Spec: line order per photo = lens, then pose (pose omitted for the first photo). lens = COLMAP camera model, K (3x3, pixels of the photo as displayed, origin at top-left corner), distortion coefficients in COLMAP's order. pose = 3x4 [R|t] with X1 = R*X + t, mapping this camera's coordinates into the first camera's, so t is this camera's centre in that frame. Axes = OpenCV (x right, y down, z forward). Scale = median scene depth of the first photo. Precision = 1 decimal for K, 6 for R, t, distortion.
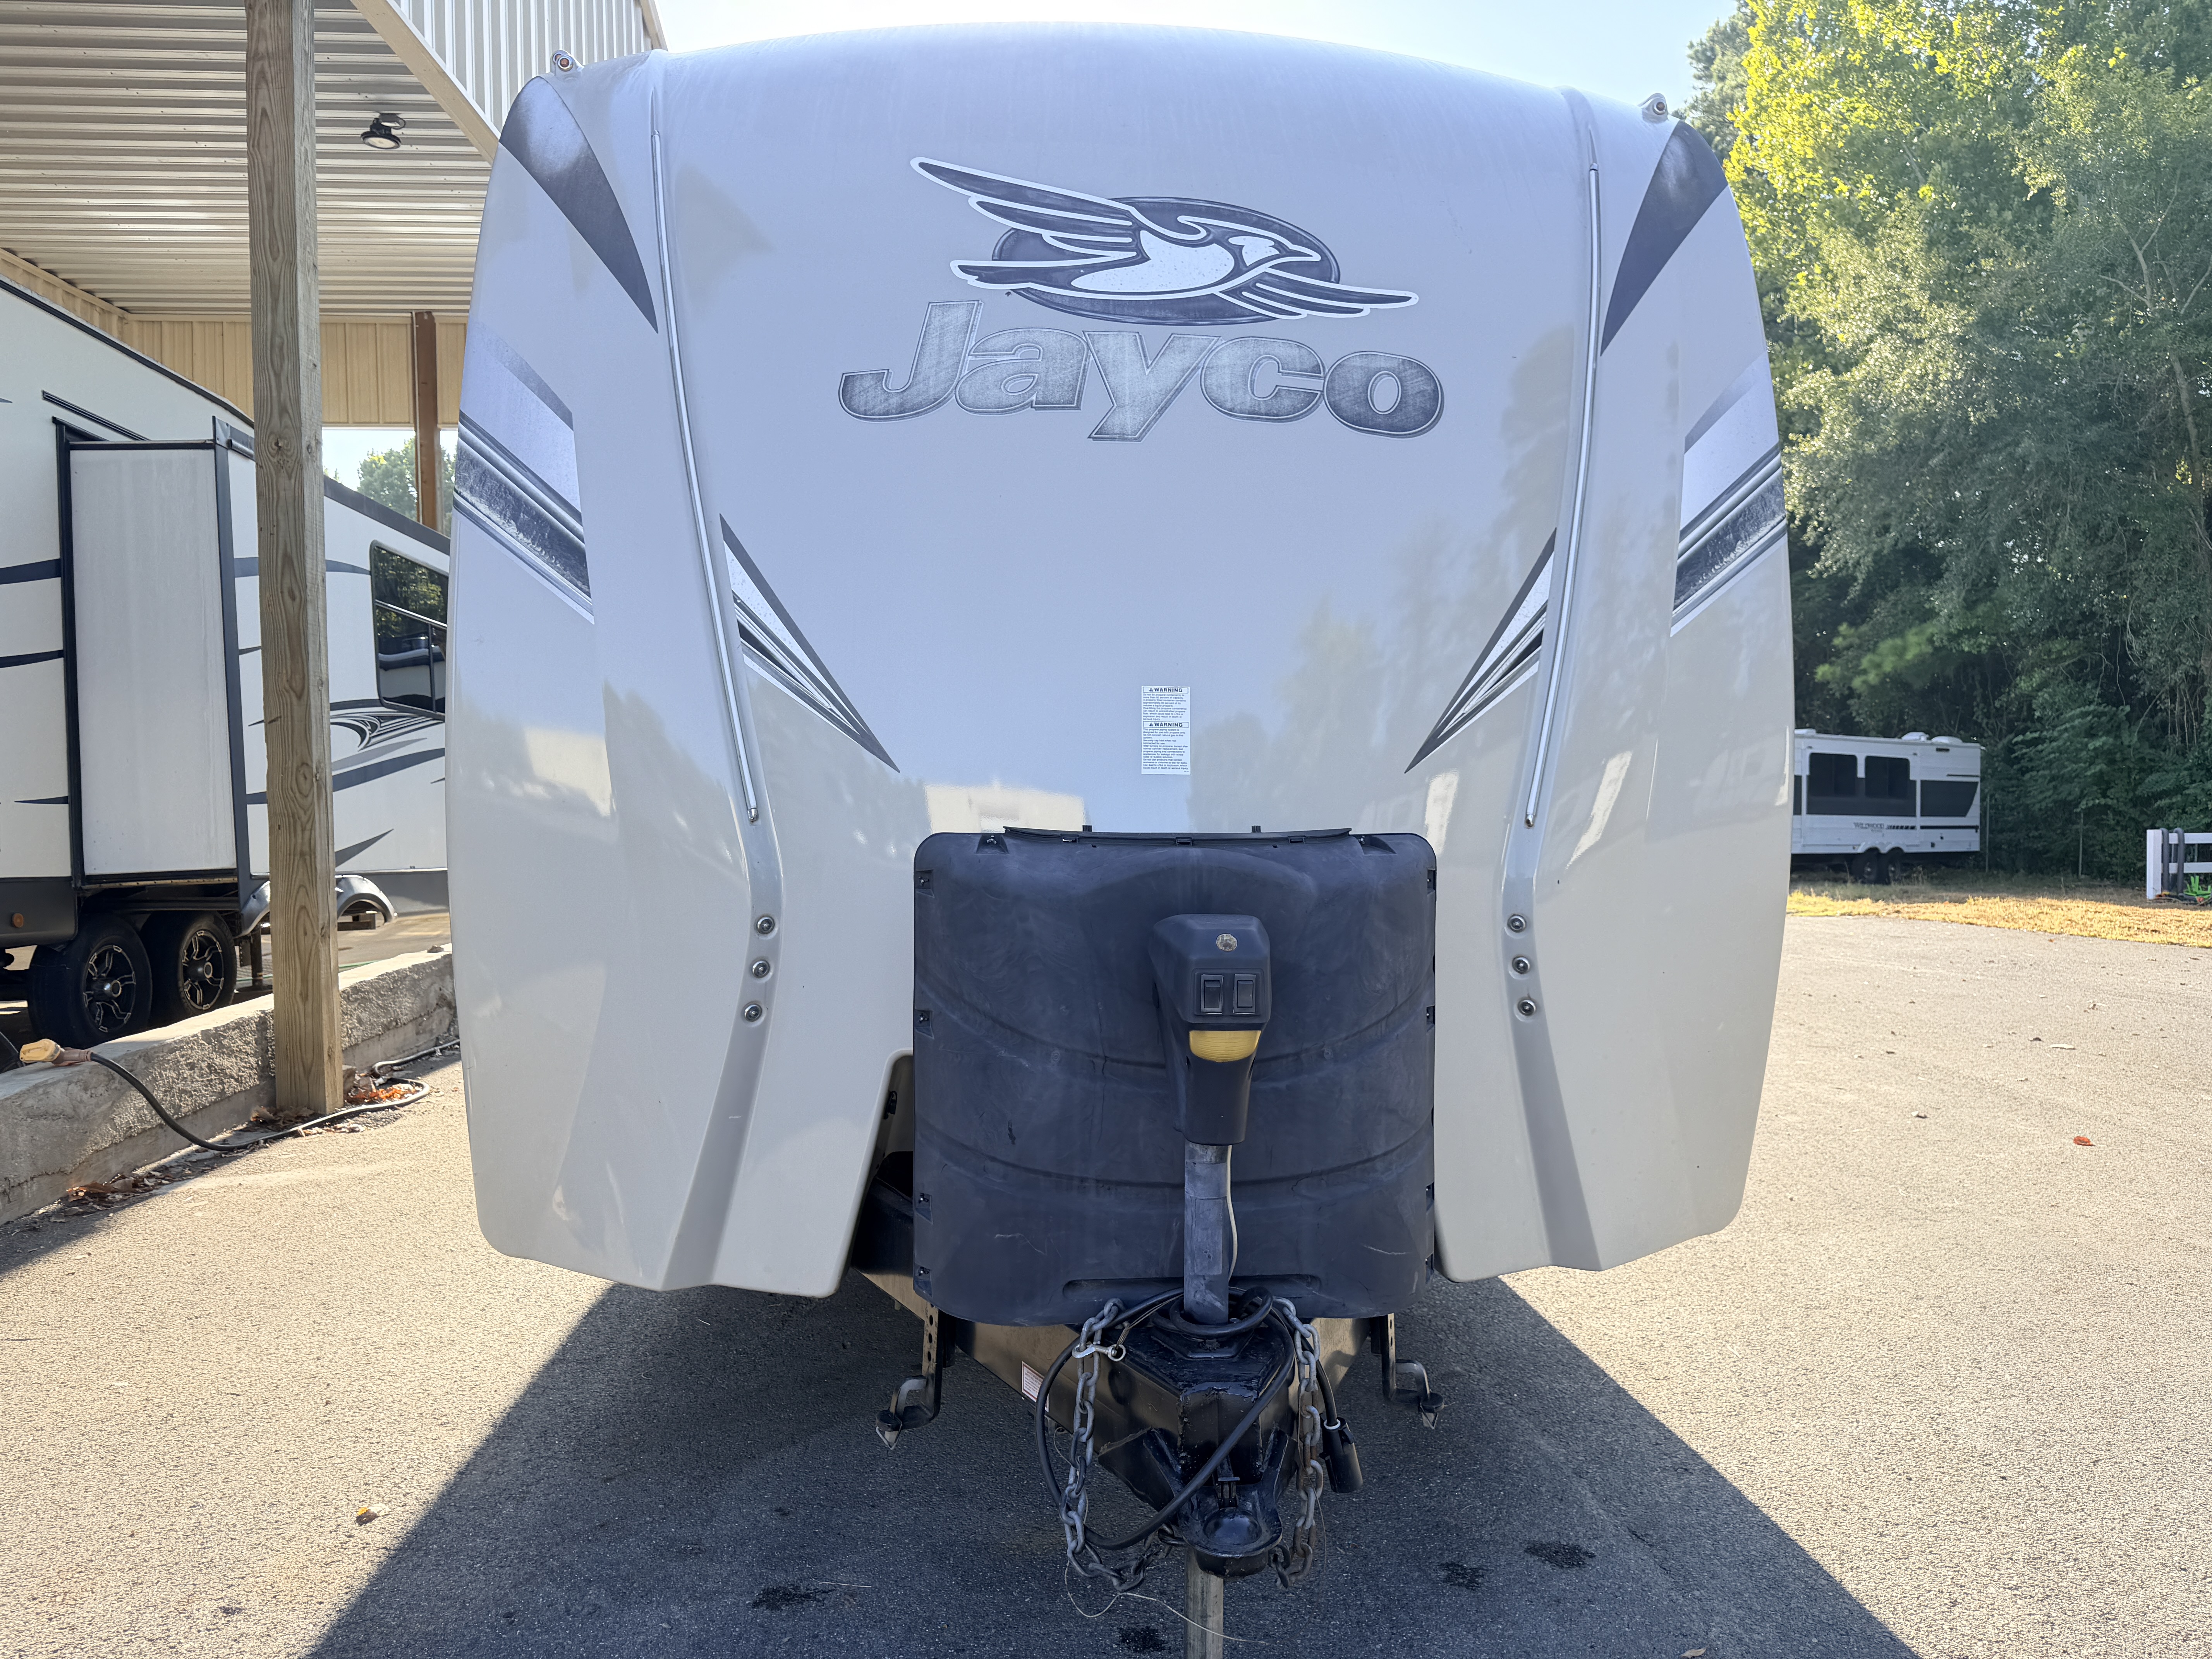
lens RADIAL K [[1538.1, 0, 1106.0], [0, 1538.1, 829.5], [0, 0, 1]] dist [0.119366, -0.196068]
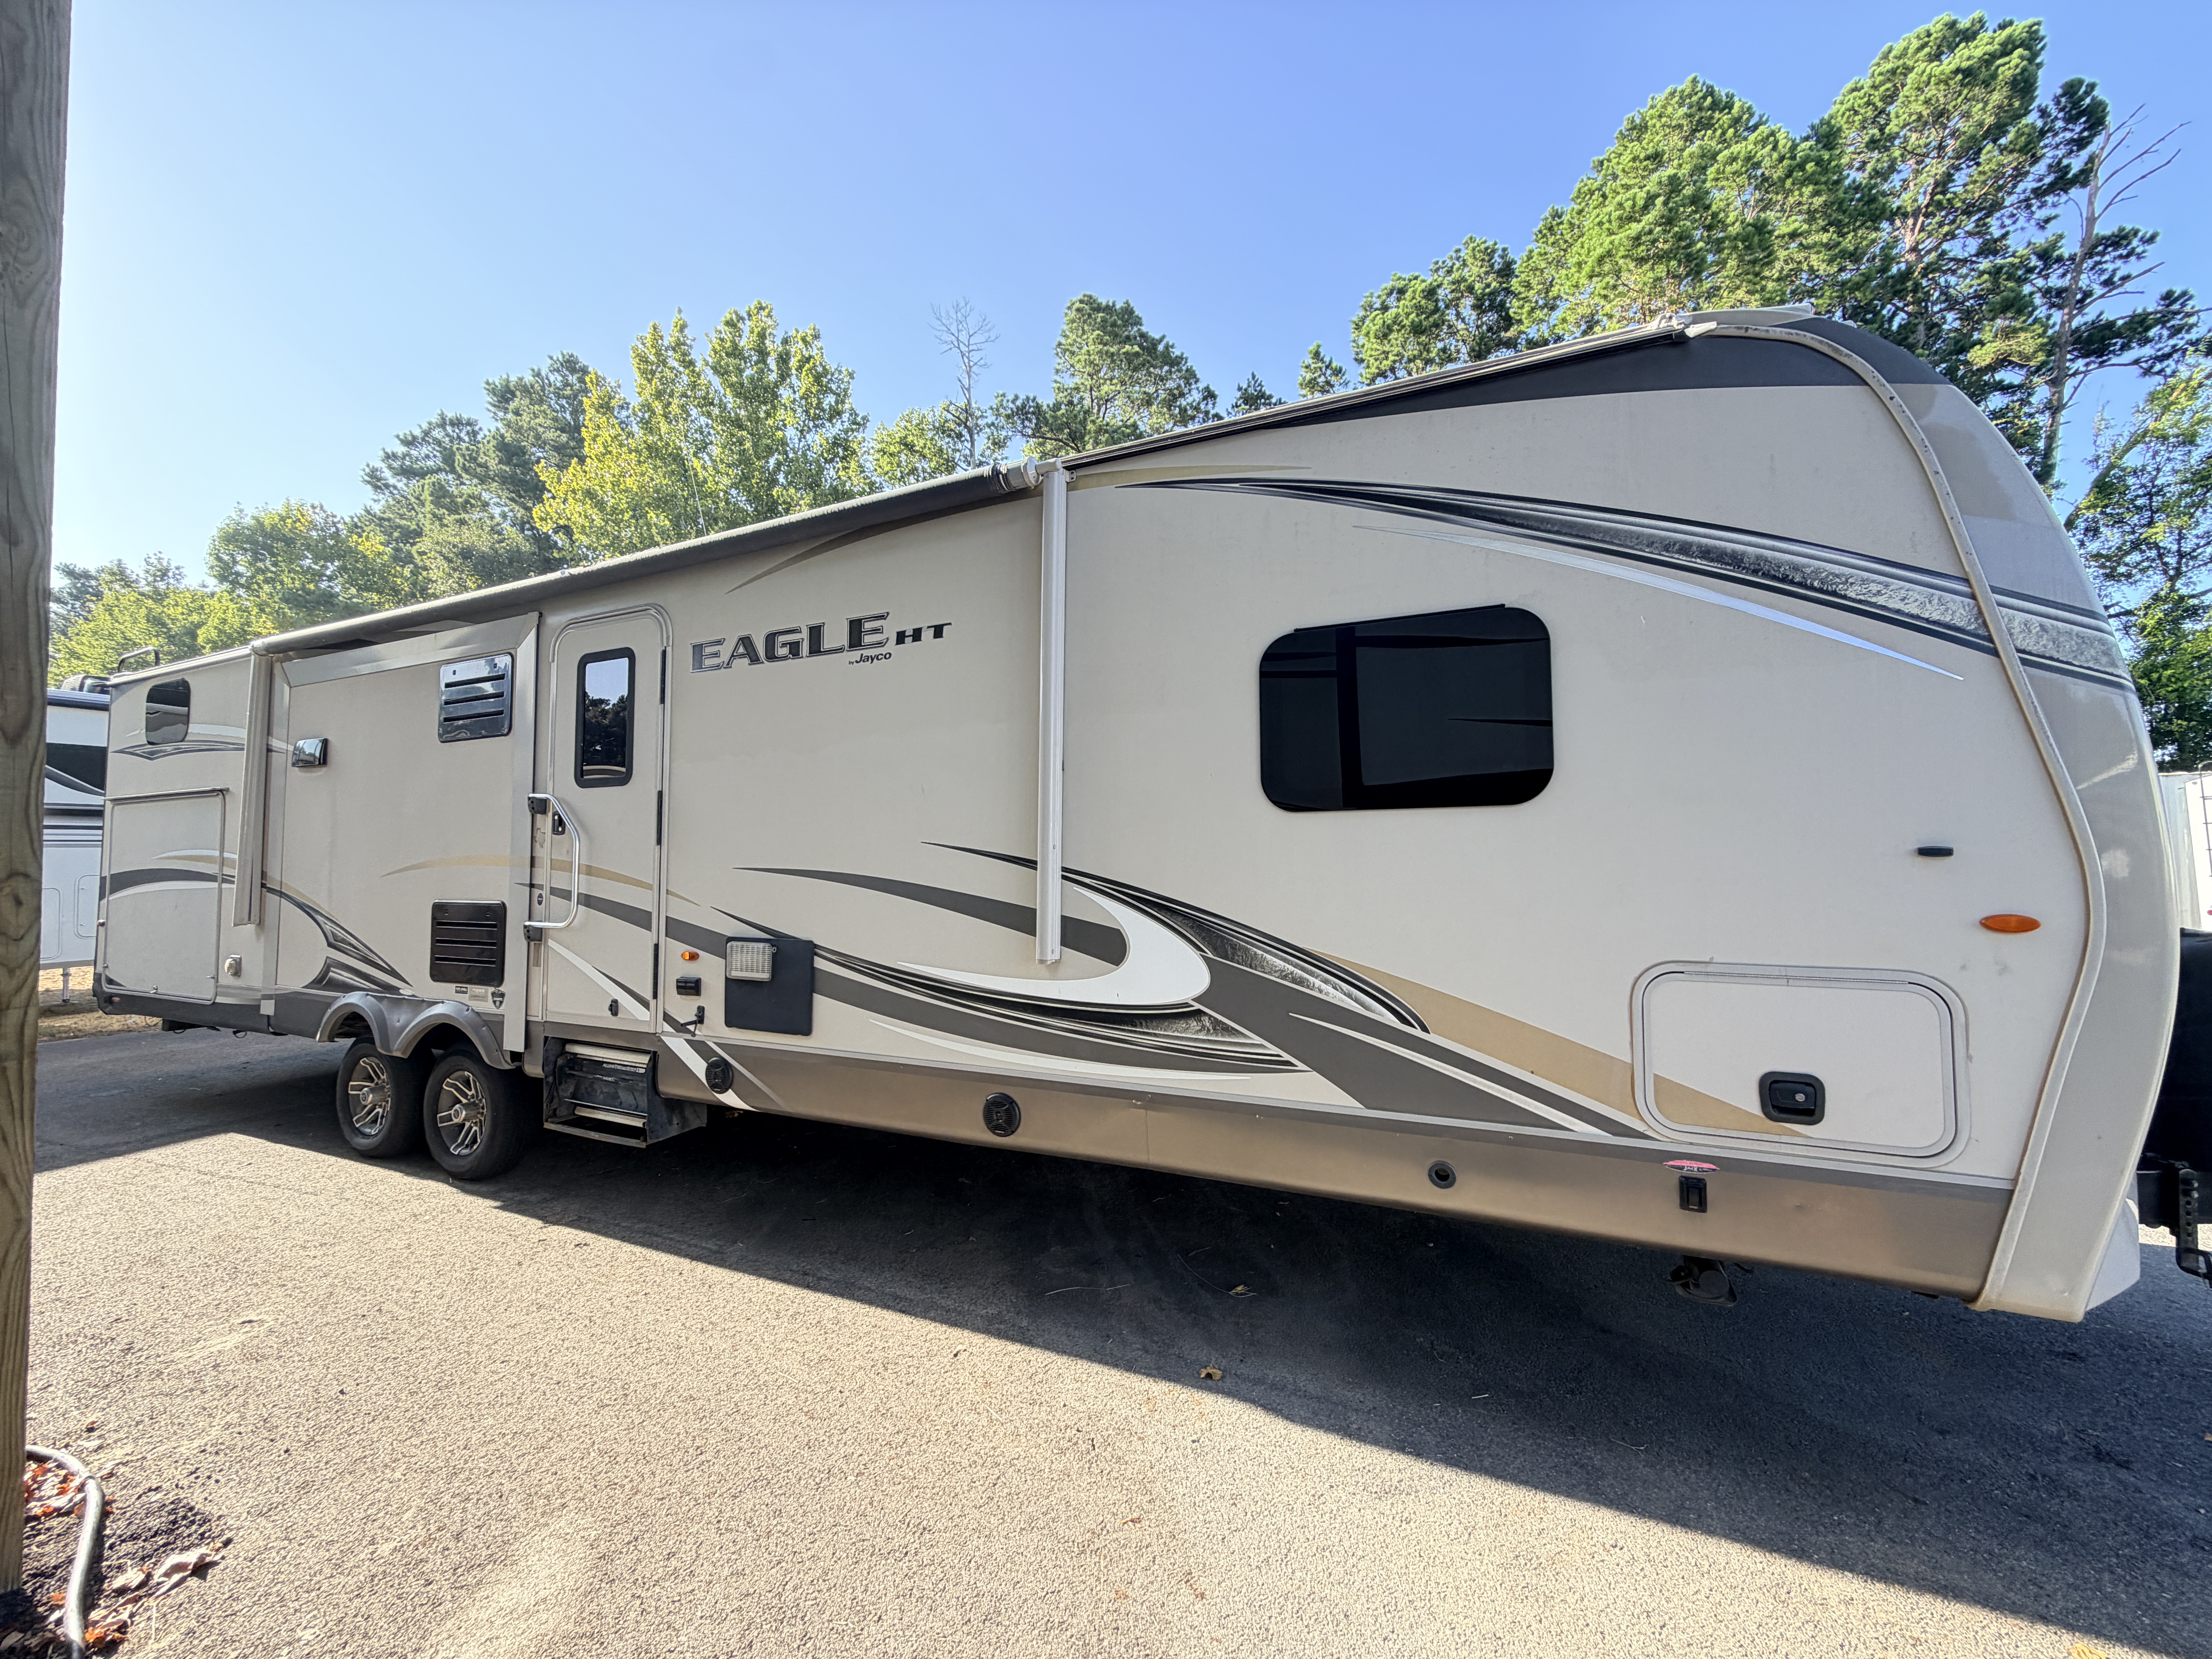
lens RADIAL K [[877.8, 0, 1106.0], [0, 877.8, 829.5], [0, 0, 1]] dist [0.002410, -0.000183]
pose [[0.508371, 0.034161, 0.860460, -1.407416], [0.021847, 0.998380, -0.052545, -0.082757], [-0.860861, 0.045511, 0.506801, 1.340559]]
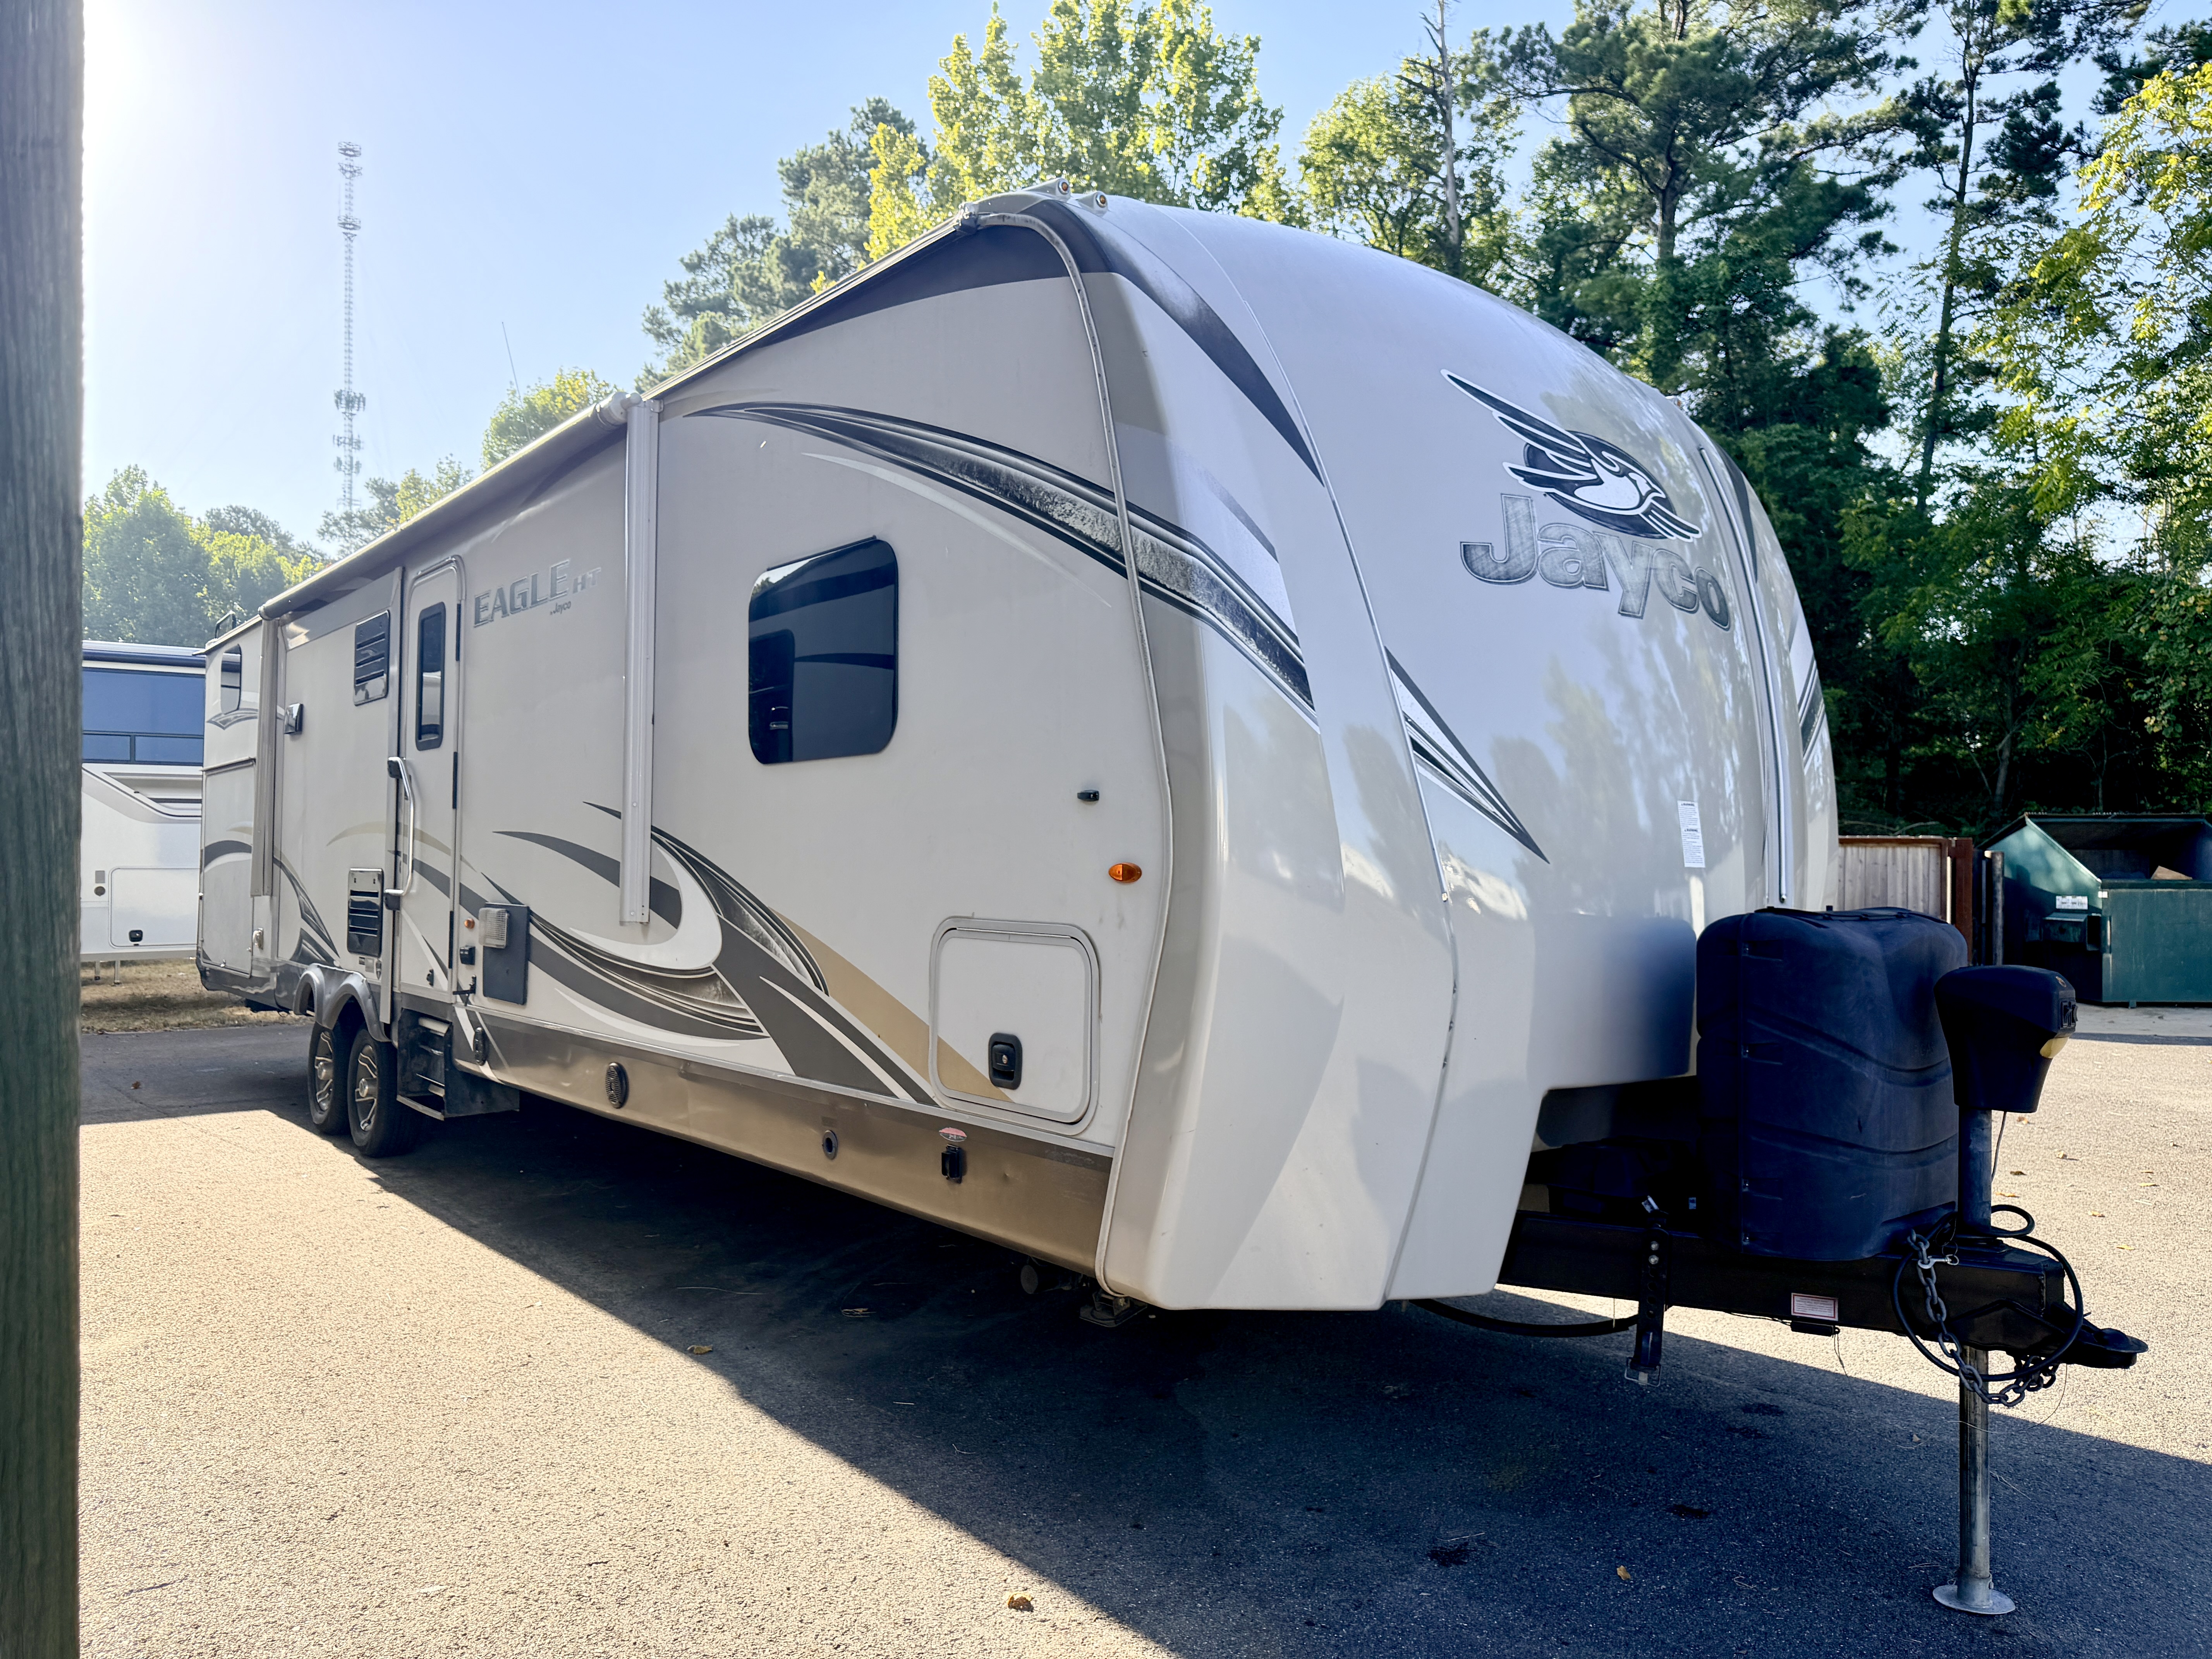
lens RADIAL K [[1535.6, 0, 1106.0], [0, 1535.6, 829.5], [0, 0, 1]] dist [0.151734, -0.298408]
pose [[0.828858, 0.019024, 0.559136, -1.076243], [0.004492, 0.999163, -0.040655, -0.014023], [-0.559442, 0.036209, 0.828079, 0.136986]]
